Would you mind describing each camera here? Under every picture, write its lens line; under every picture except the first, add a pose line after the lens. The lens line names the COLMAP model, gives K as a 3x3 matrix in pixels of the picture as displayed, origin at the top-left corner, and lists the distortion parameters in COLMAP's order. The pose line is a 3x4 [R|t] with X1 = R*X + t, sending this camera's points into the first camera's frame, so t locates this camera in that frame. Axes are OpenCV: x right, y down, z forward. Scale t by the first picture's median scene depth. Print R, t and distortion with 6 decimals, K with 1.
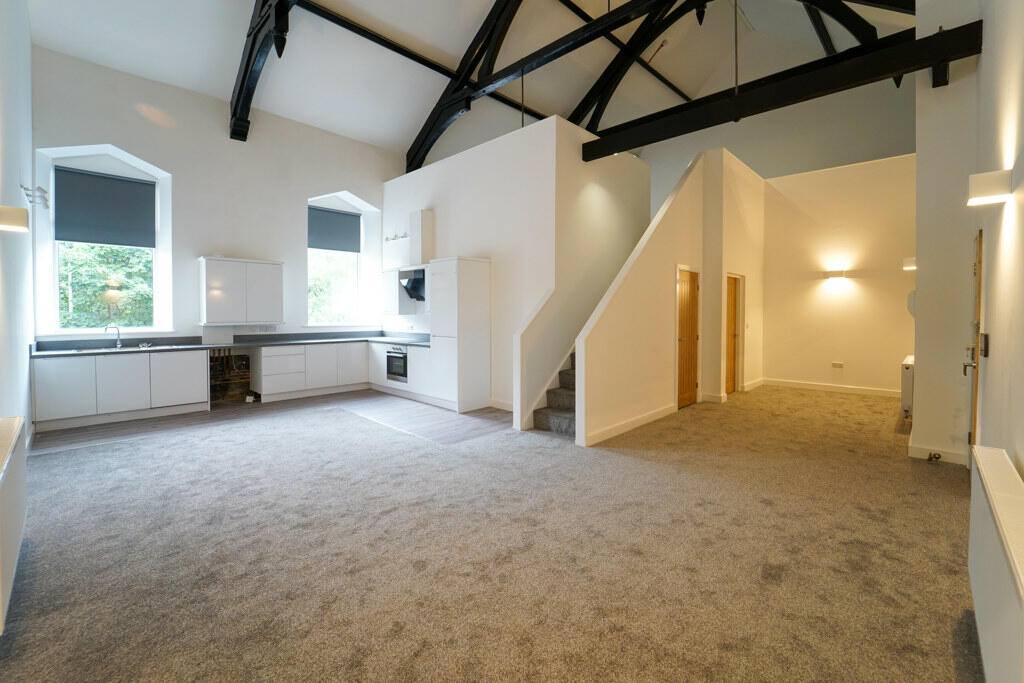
lens RADIAL K [[438.6, 0, 552.1], [0, 438.6, 324.4], [0, 0, 1]] dist [-0.009235, -0.000282]
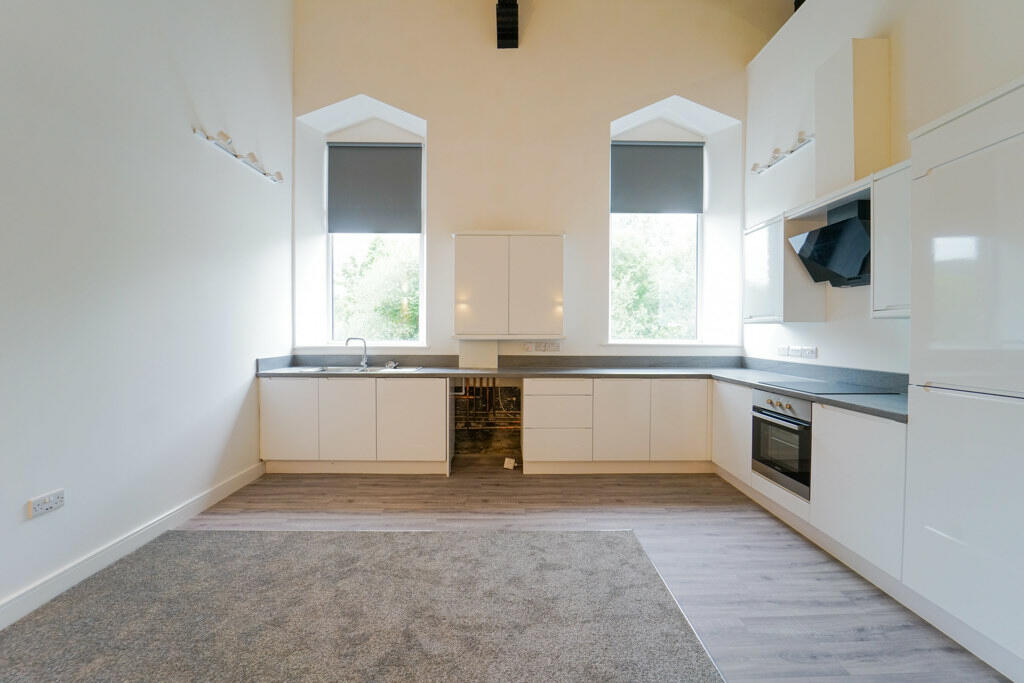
lens RADIAL K [[461.4, 0, 508.4], [0, 461.4, 336.4], [0, 0, 1]] dist [-0.027675, 0.000155]
pose [[0.668350, 0.006801, -0.743816, -0.214462], [-0.023262, 0.999660, -0.011762, 0.004427], [0.743483, 0.025163, 0.668281, 0.545679]]
